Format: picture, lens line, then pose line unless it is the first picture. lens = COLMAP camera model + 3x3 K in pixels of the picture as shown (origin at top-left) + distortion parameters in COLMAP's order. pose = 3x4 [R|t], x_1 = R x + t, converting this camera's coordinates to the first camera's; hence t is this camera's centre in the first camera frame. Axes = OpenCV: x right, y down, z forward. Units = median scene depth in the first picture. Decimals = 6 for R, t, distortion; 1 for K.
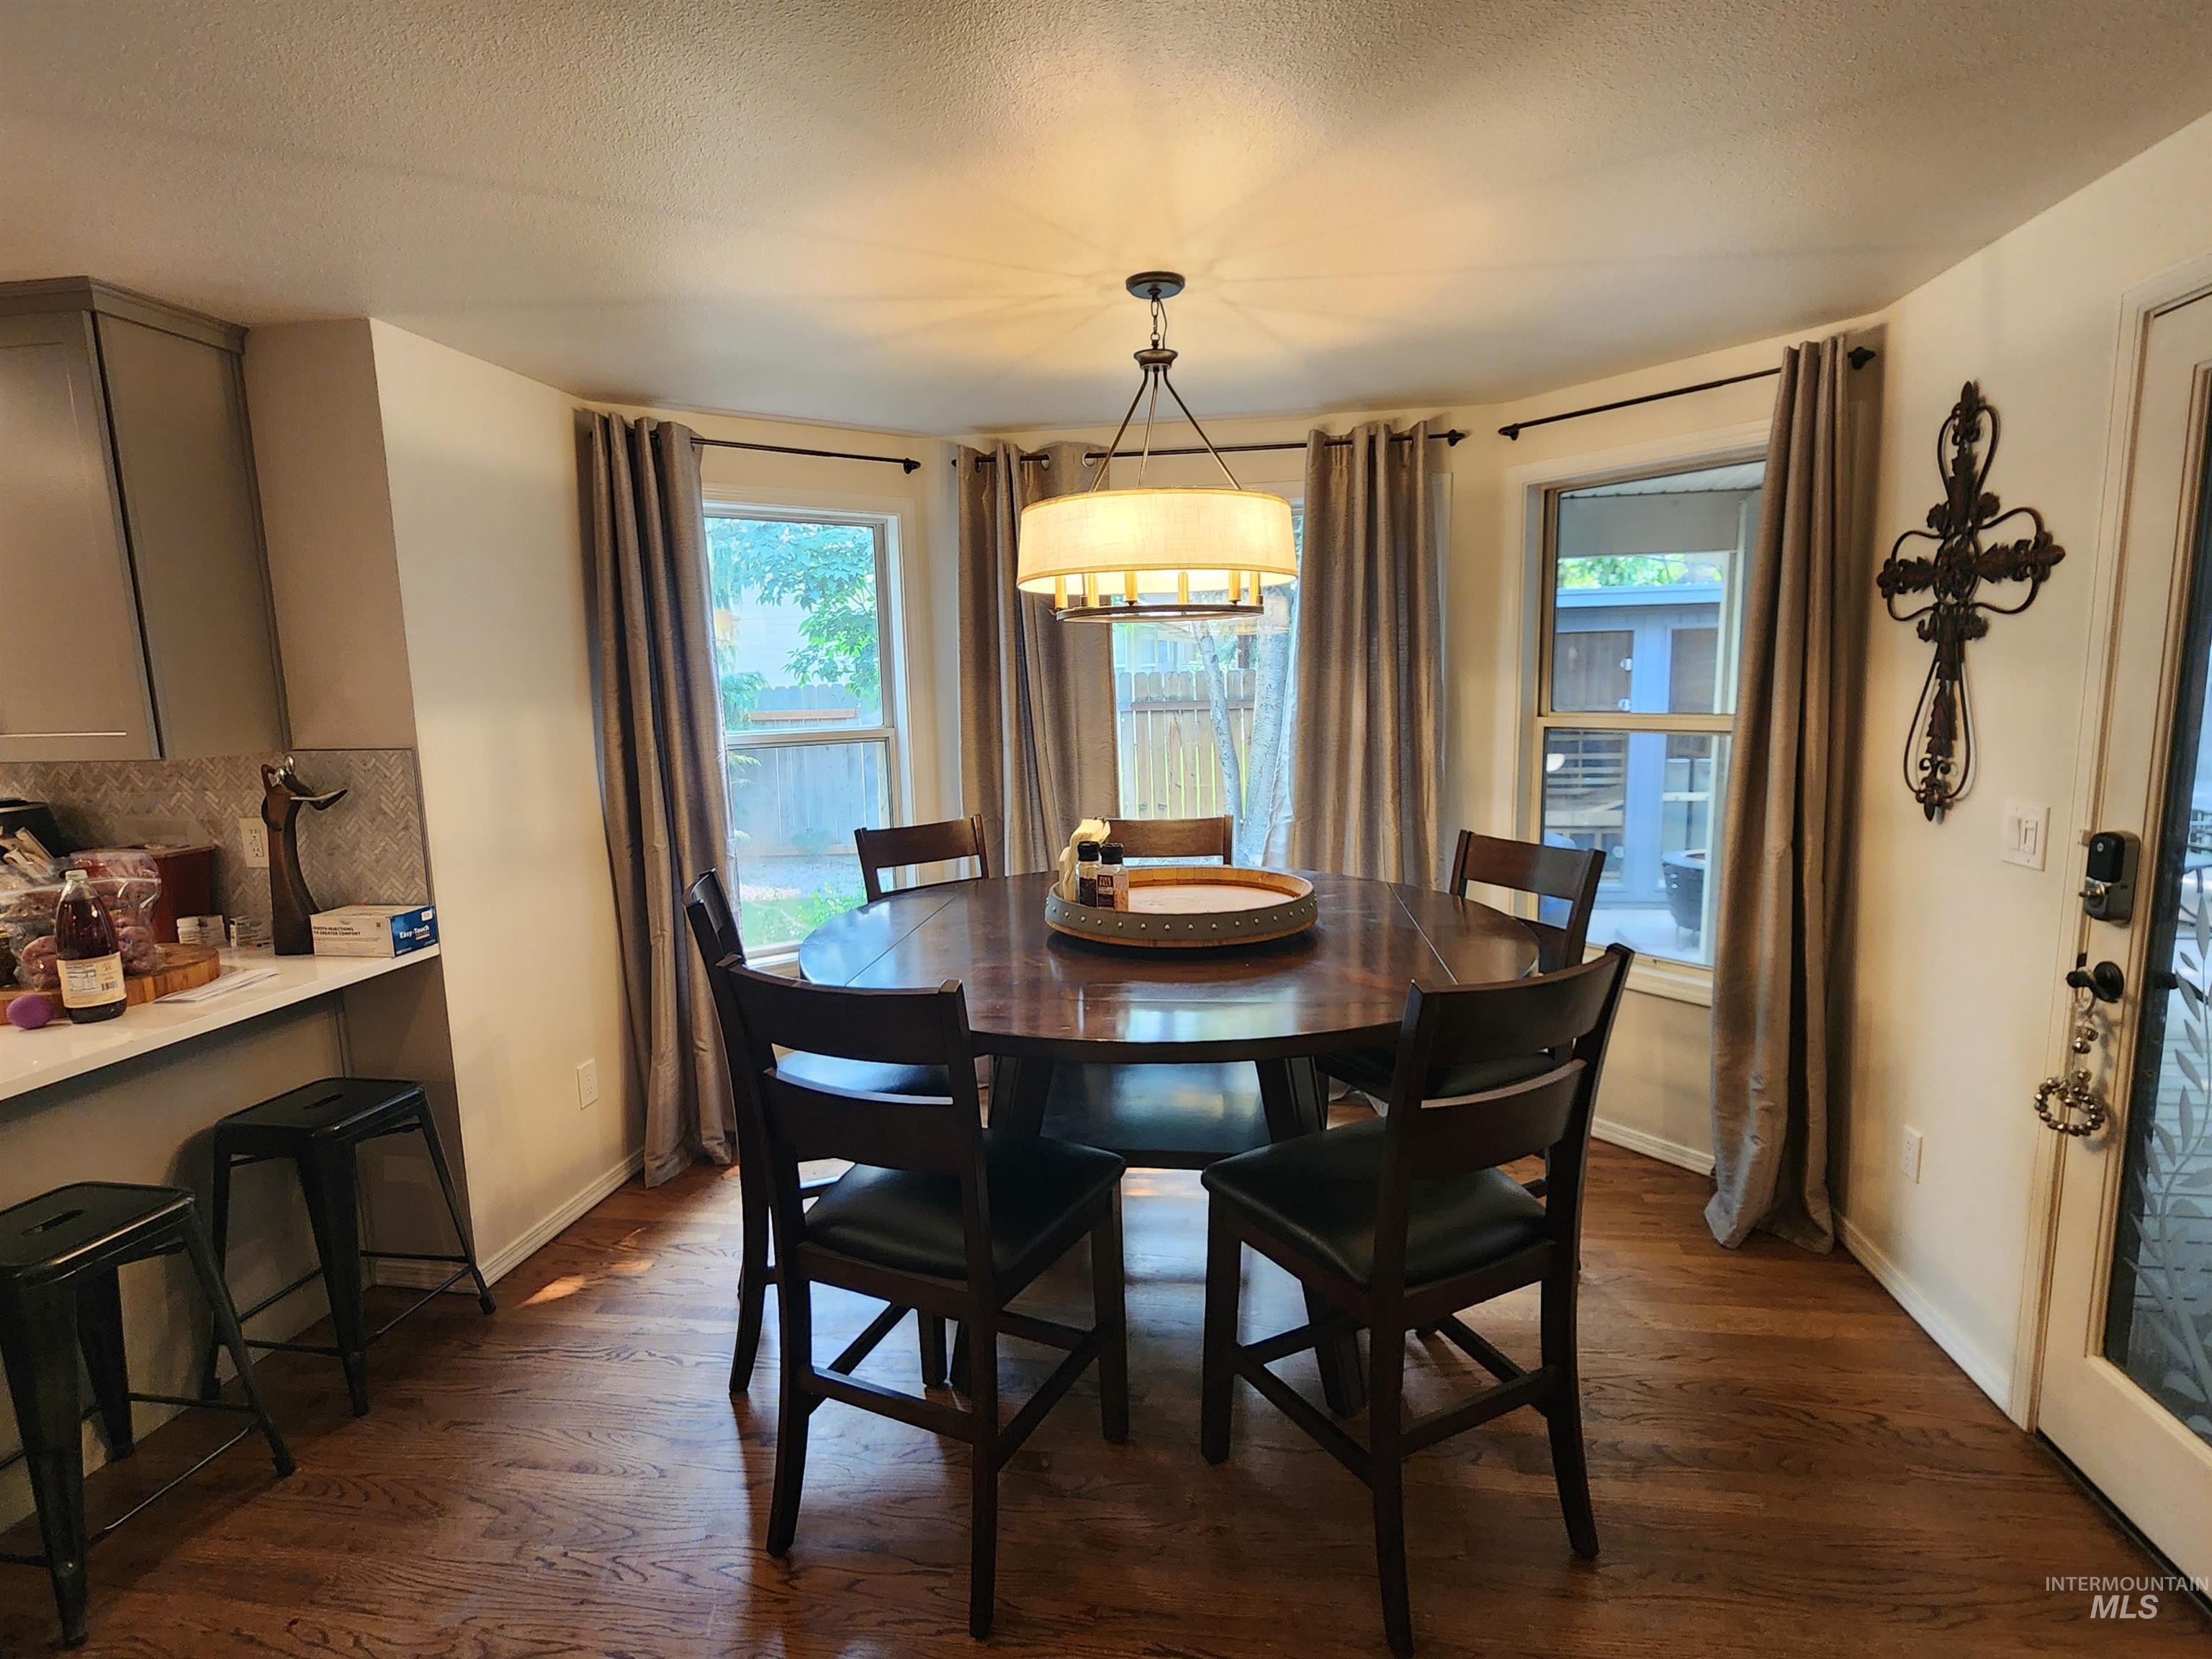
lens RADIAL K [[1096.6, 0, 1112.3], [0, 1096.6, 830.8], [0, 0, 1]] dist [0.003295, -0.000199]
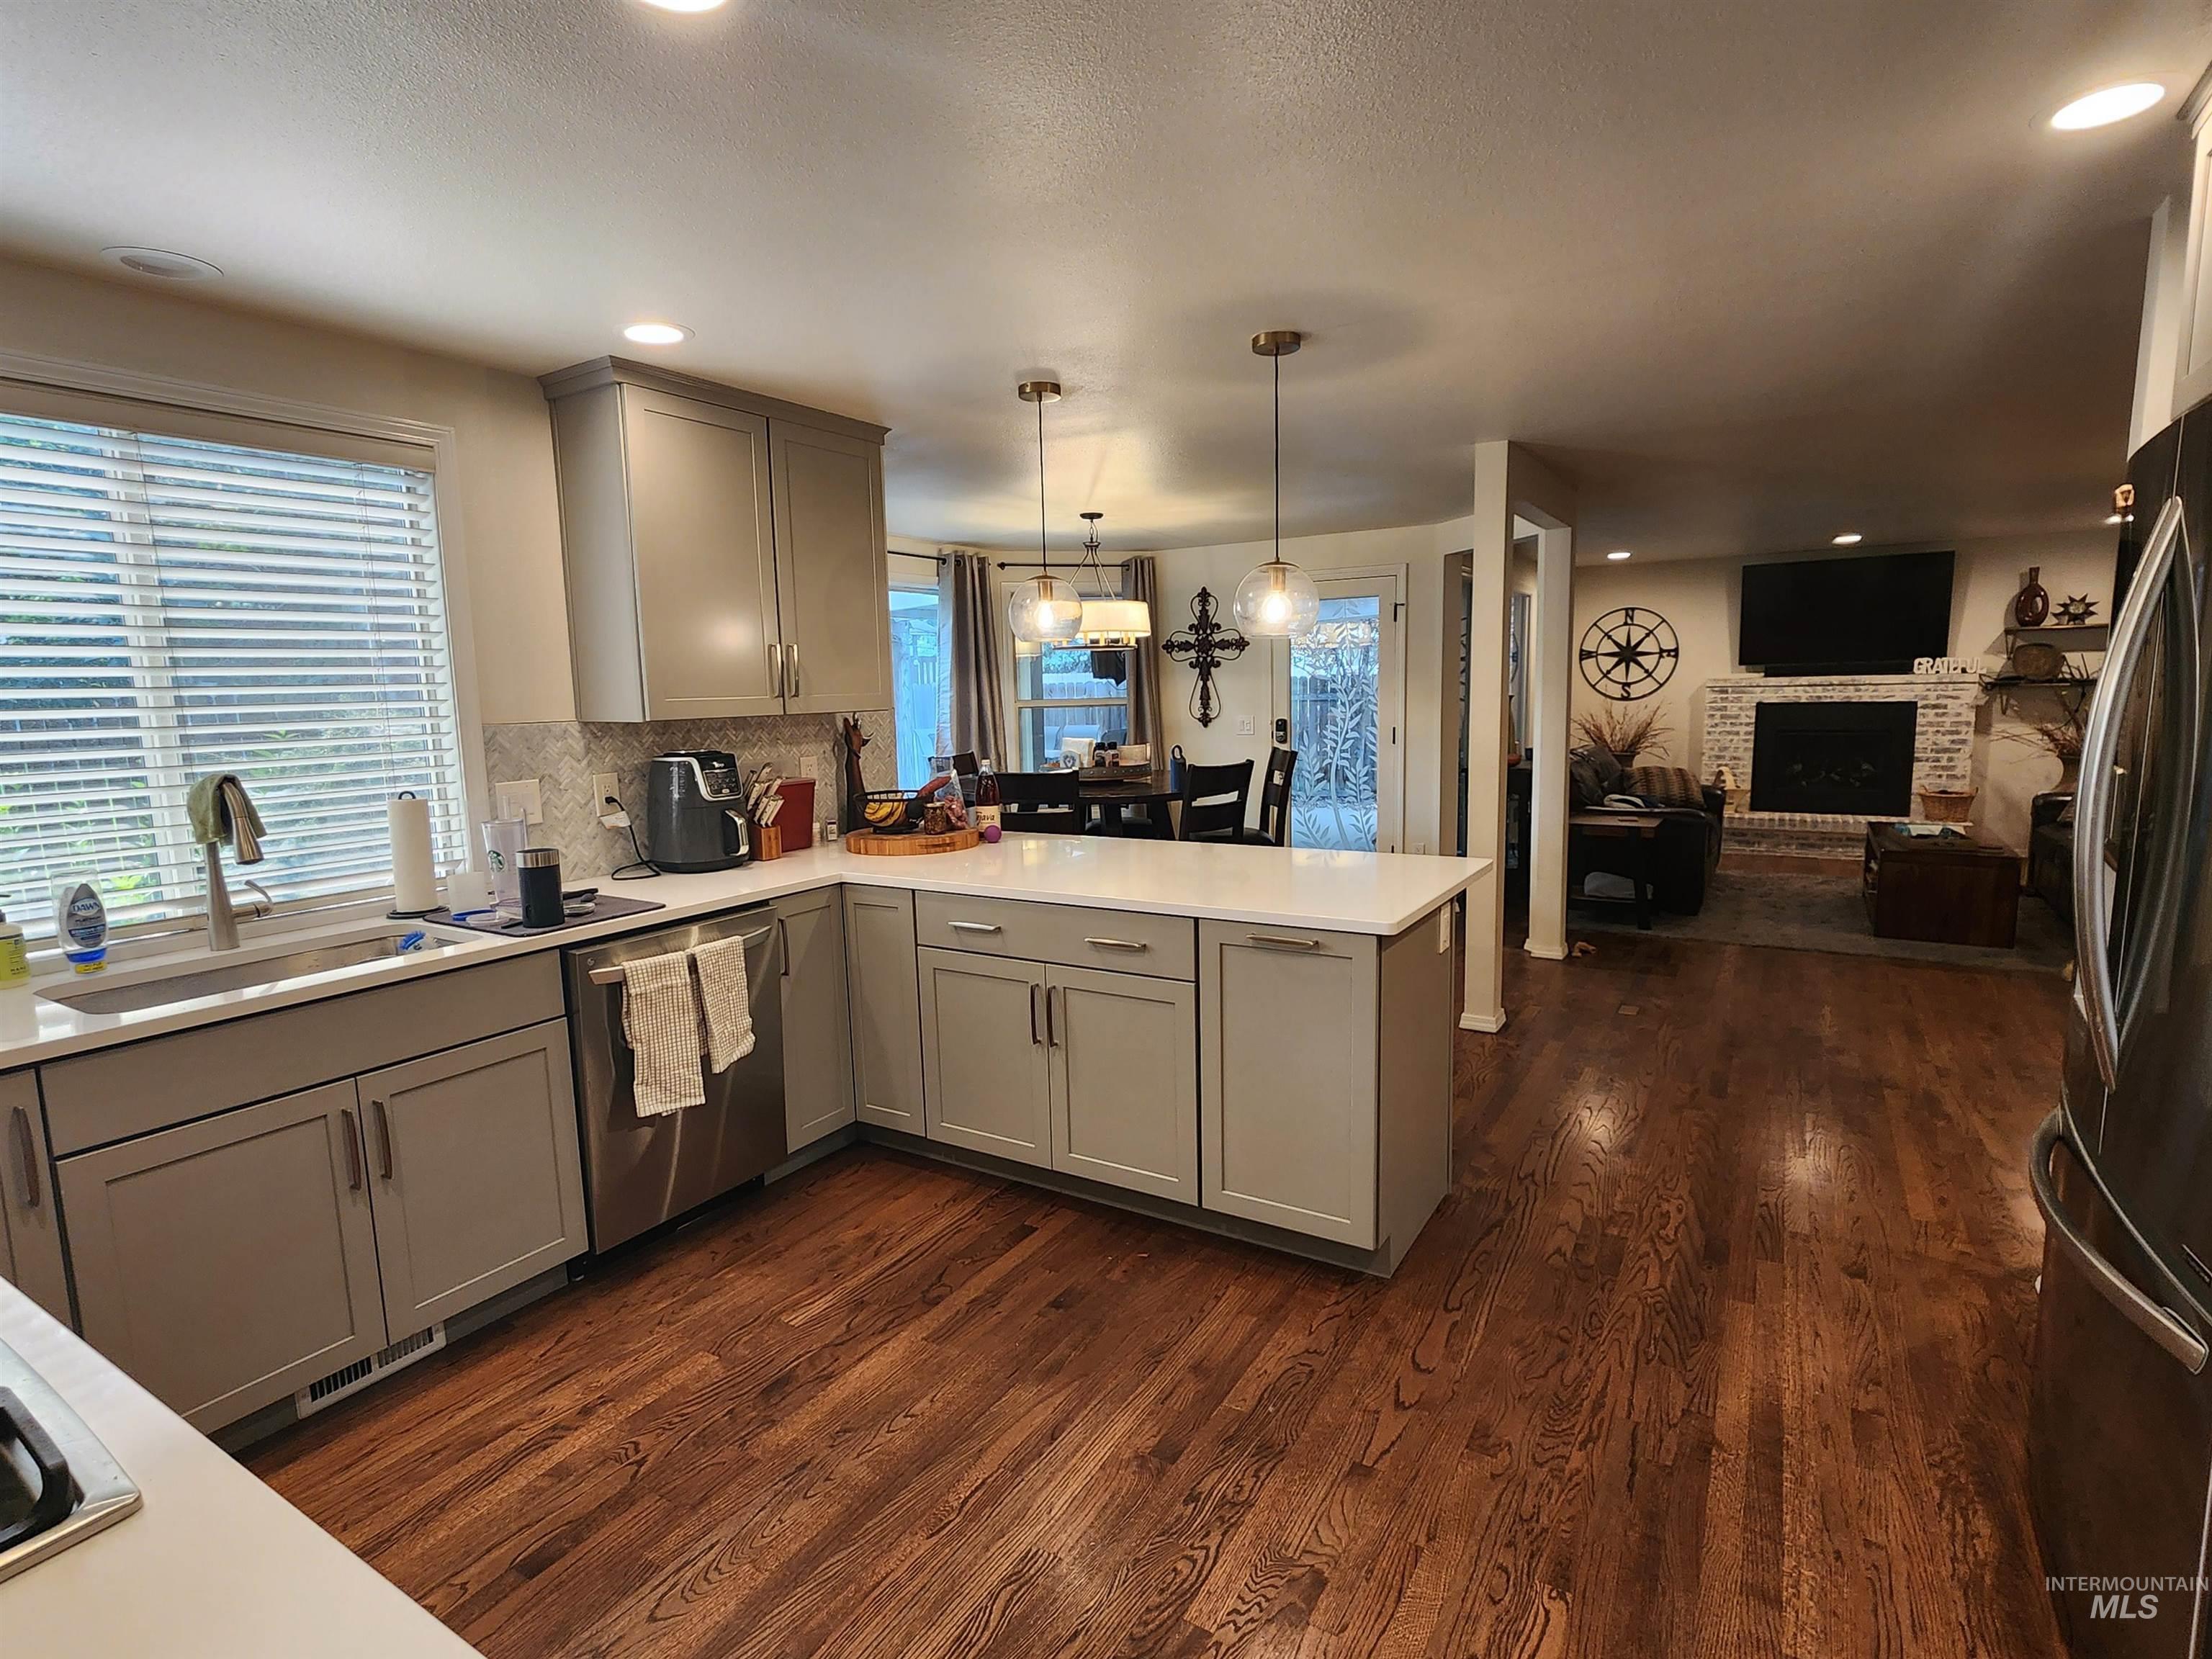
lens RADIAL K [[1096.6, 0, 1112.3], [0, 1096.6, 830.8], [0, 0, 1]] dist [0.003295, -0.000199]
pose [[0.383247, -0.111432, 0.916899, -2.189911], [0.150112, 0.987012, 0.057209, 0.060653], [-0.911366, 0.115712, 0.394997, 0.077755]]
